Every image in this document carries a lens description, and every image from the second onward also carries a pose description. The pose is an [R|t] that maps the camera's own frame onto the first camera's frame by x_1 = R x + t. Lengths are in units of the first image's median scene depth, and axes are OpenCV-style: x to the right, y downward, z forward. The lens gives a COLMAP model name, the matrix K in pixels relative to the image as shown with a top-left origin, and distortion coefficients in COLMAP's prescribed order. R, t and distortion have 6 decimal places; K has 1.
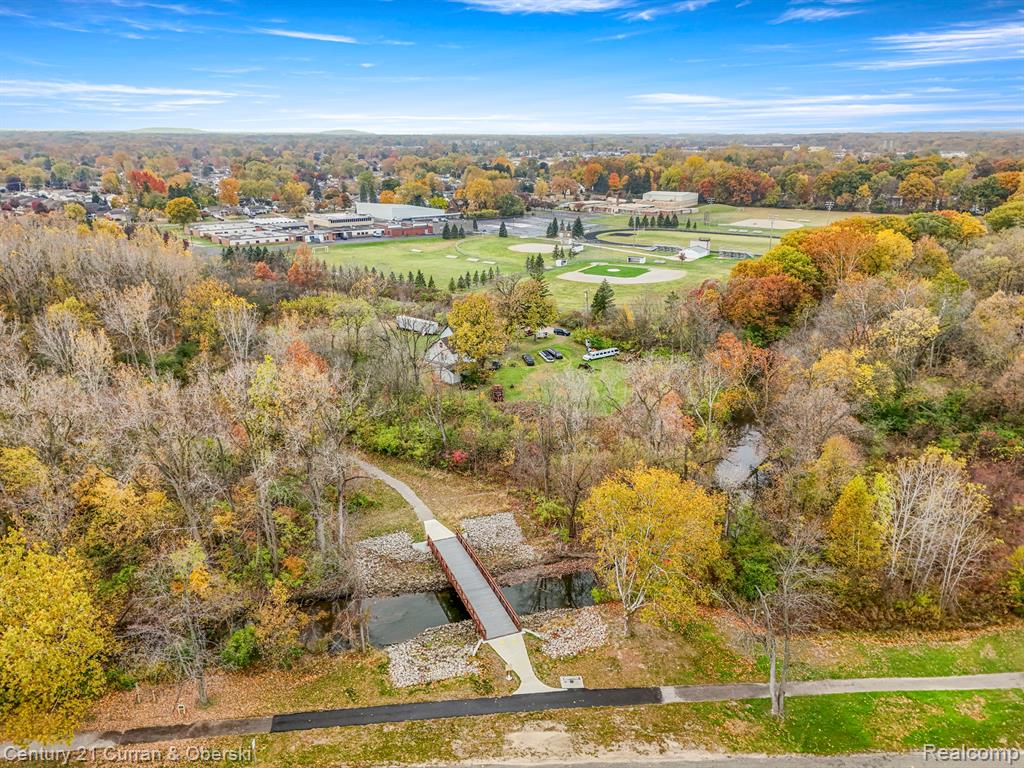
lens RADIAL K [[762.4, 0, 512.0], [0, 762.4, 384.0], [0, 0, 1]] dist [0.090508, -0.095015]
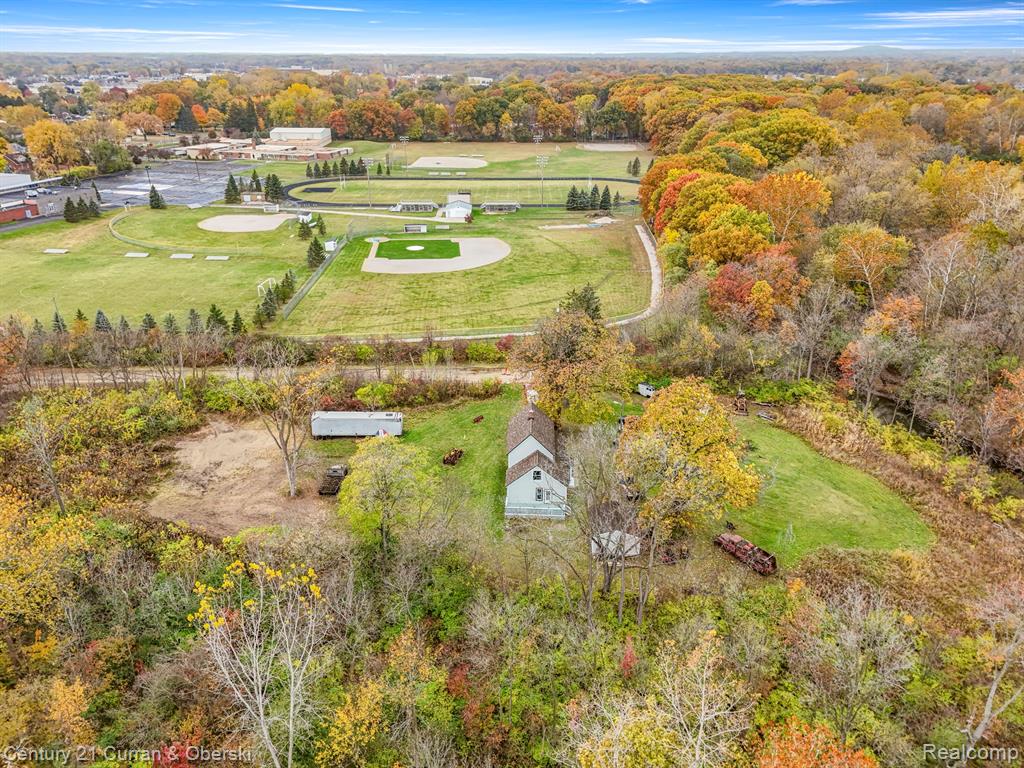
lens RADIAL K [[746.8, 0, 510.0], [0, 746.8, 382.2], [0, 0, 1]] dist [0.065408, -0.047027]
pose [[0.808608, -0.235806, 0.539026, -0.135290], [0.183495, 0.971547, 0.149752, -0.070939], [-0.559001, -0.022182, 0.828870, 0.210690]]
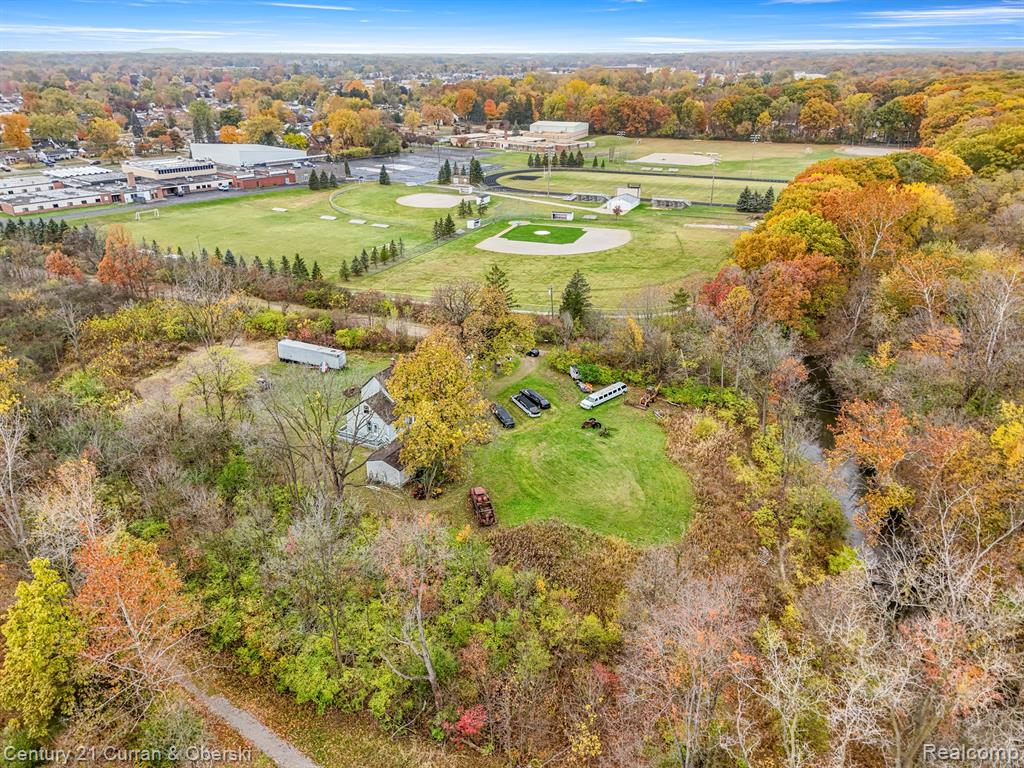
lens RADIAL K [[746.8, 0, 510.0], [0, 746.8, 382.2], [0, 0, 1]] dist [0.065408, -0.047027]
pose [[0.981954, -0.078131, 0.172228, -0.029569], [0.061172, 0.992936, 0.101671, -0.046556], [-0.178955, -0.089300, 0.979796, 0.138945]]
